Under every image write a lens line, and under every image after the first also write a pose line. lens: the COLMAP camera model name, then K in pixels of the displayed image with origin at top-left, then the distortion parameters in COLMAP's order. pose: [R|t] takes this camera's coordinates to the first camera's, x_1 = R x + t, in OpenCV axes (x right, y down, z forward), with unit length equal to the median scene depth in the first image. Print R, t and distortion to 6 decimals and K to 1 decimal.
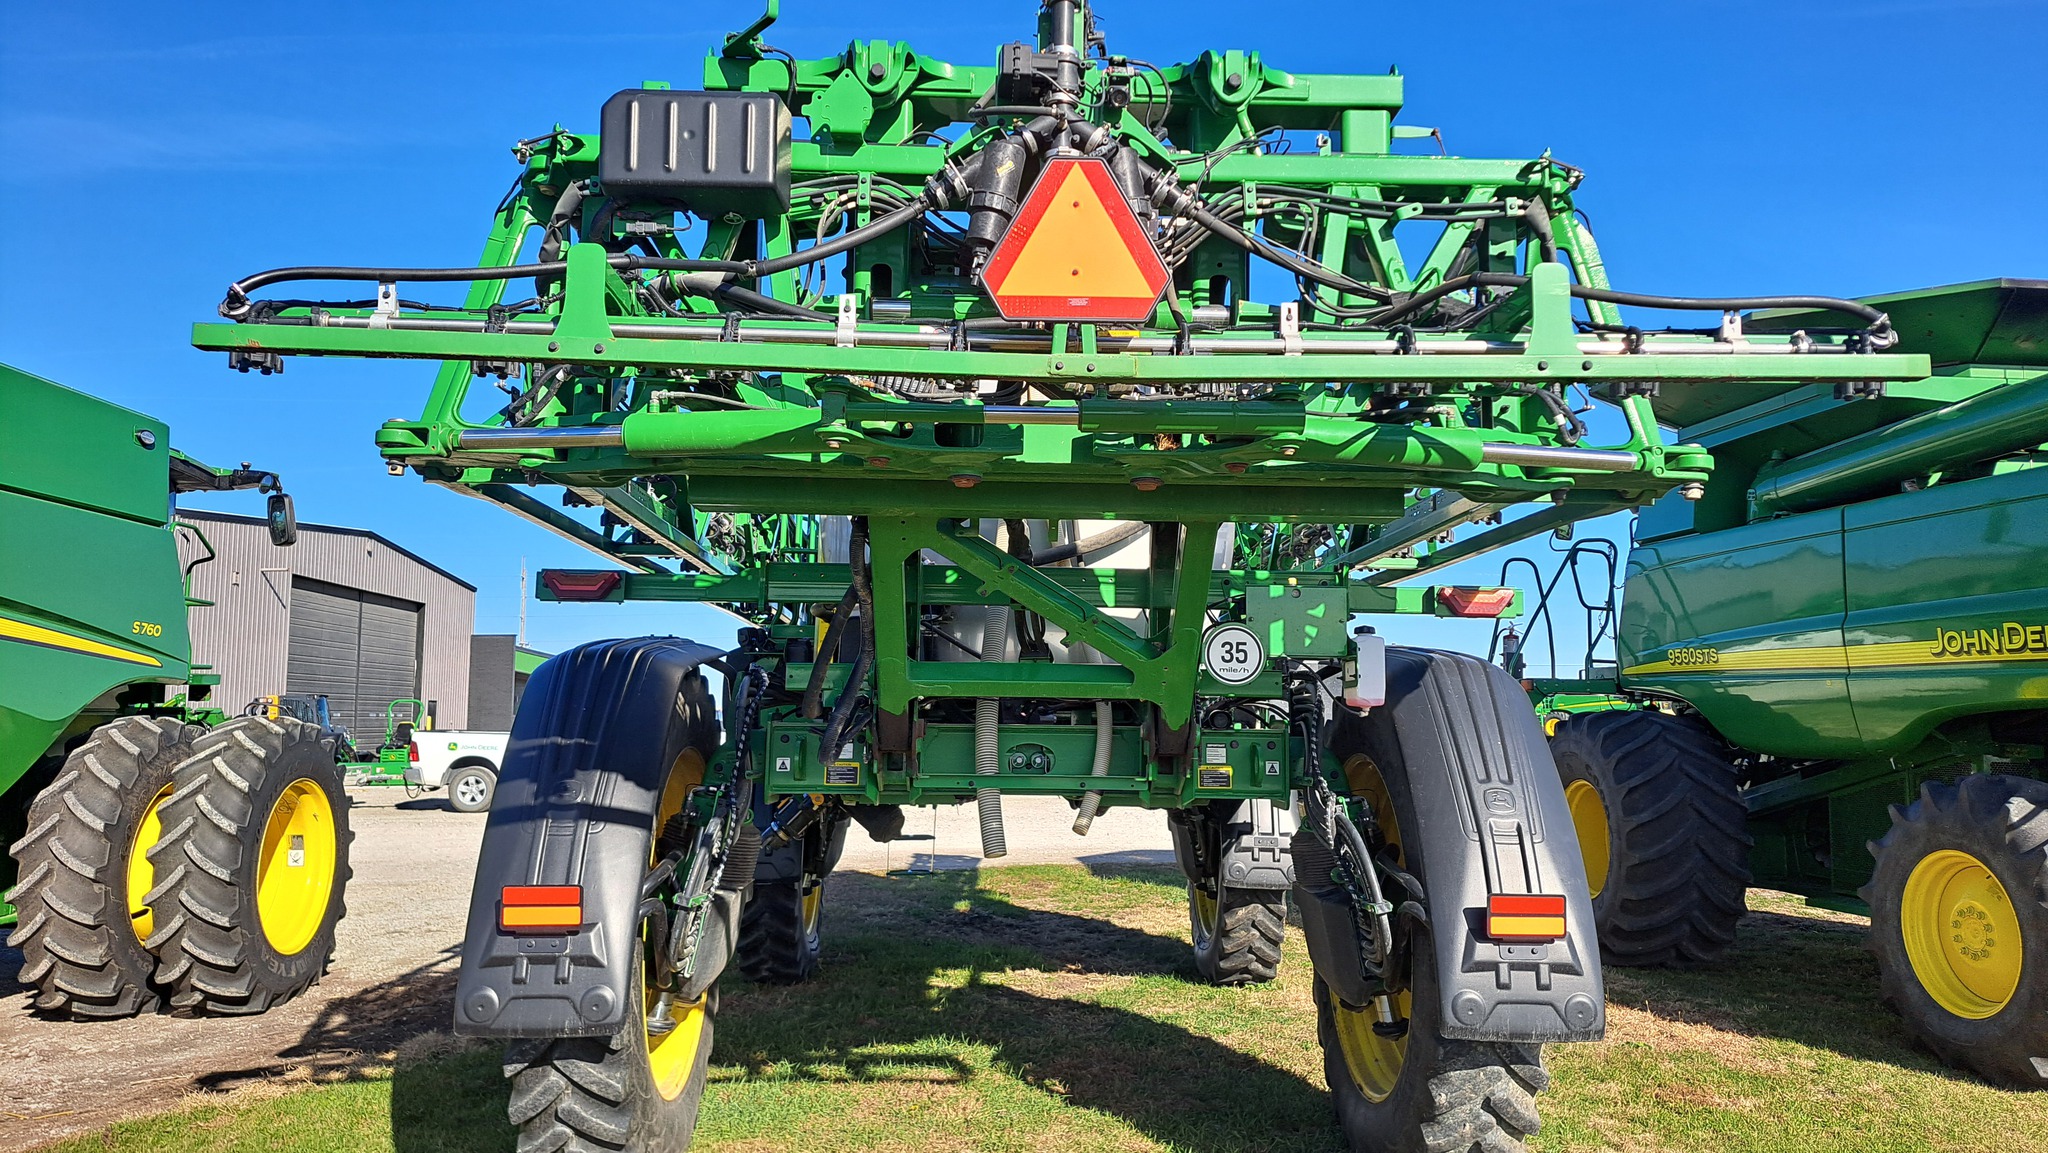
lens RADIAL K [[1473.6, 0, 1014.2], [0, 1473.6, 579.0], [0, 0, 1]] dist [0.047898, -0.019644]
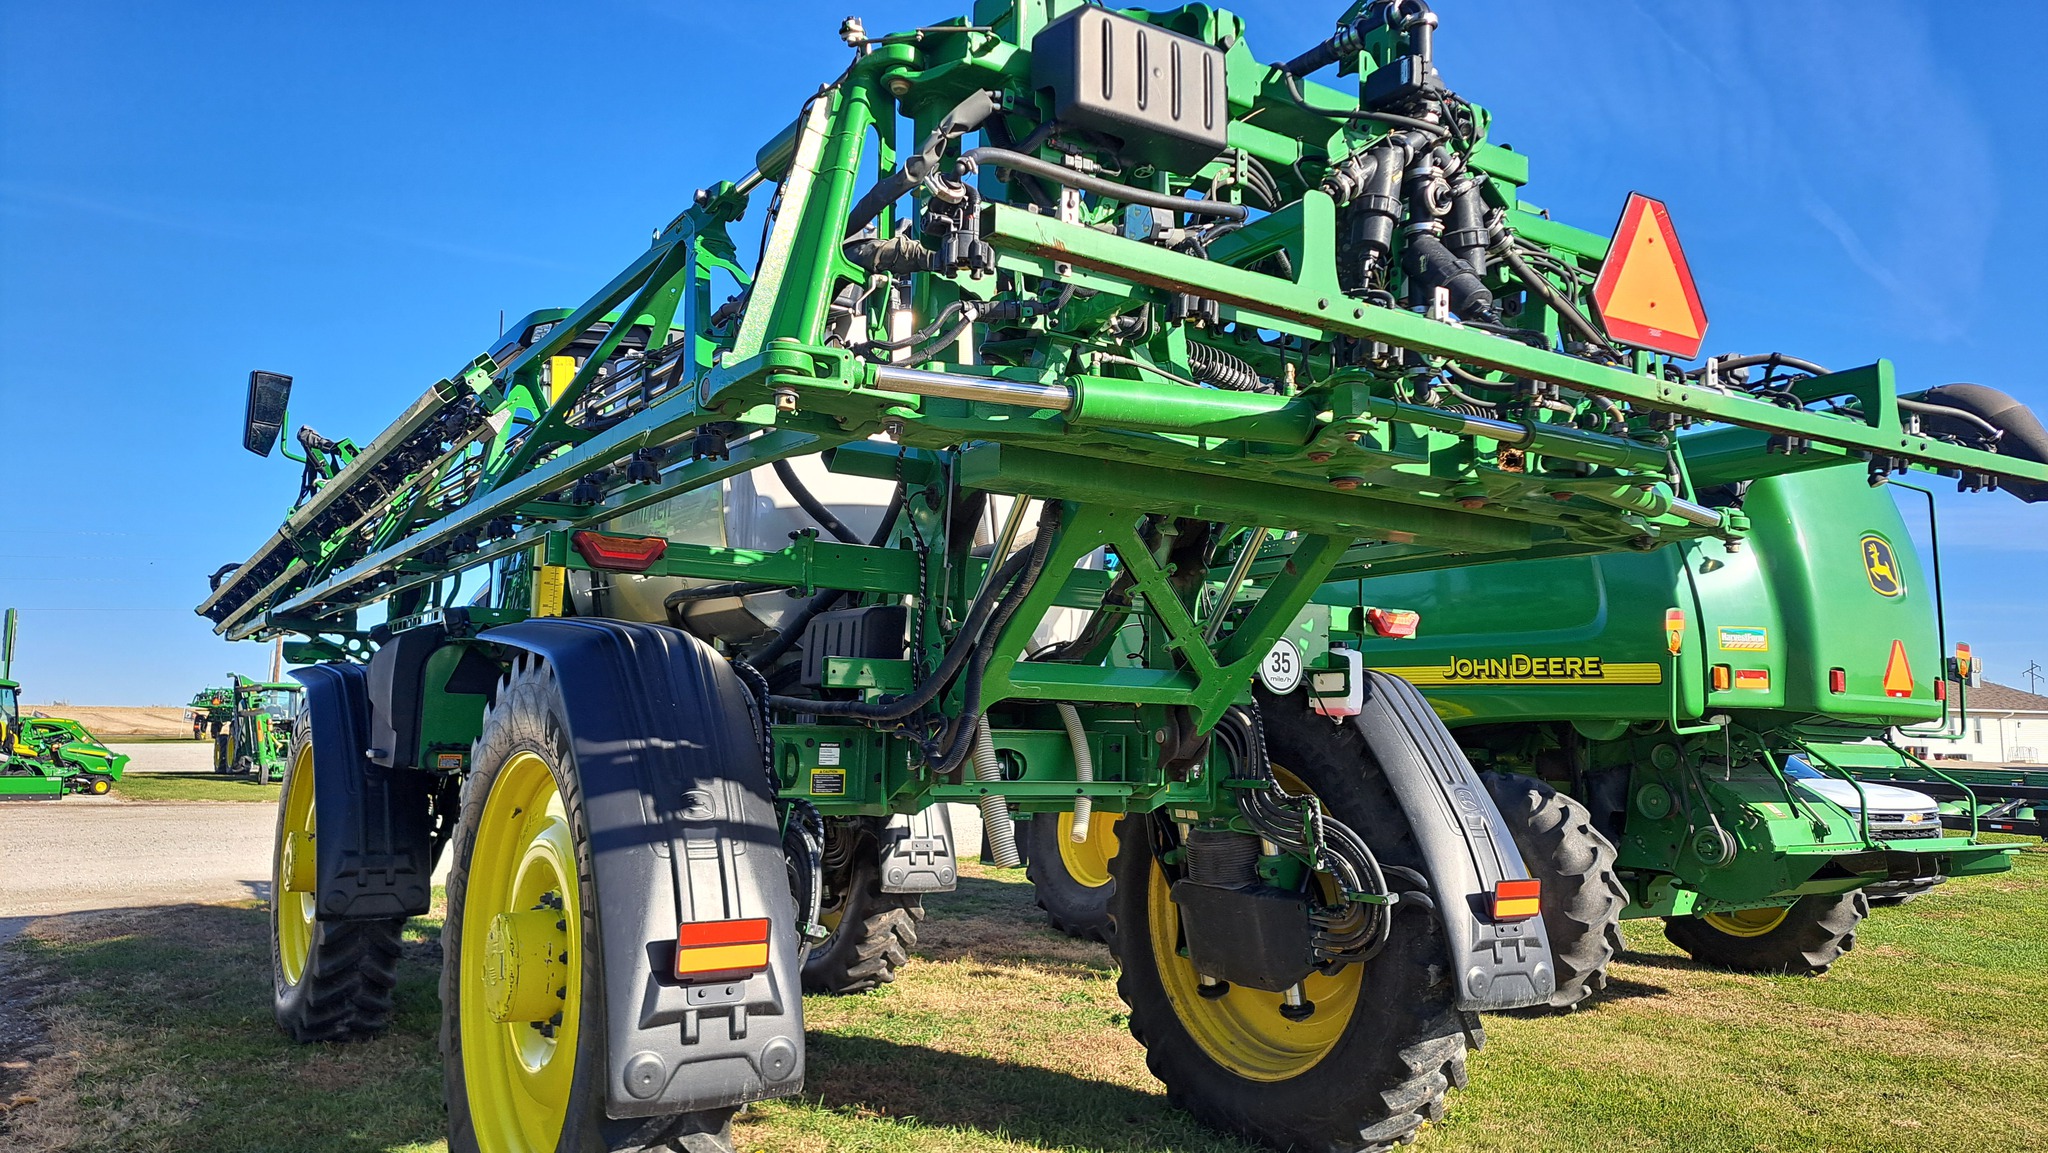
lens RADIAL K [[1473.6, 0, 1008.4], [0, 1473.6, 582.4], [0, 0, 1]] dist [0.047898, -0.019644]
pose [[0.855919, 0.059623, 0.513662, -0.531038], [-0.059237, 0.998097, -0.017147, 0.021978], [-0.513706, -0.015752, 0.857822, 0.192612]]
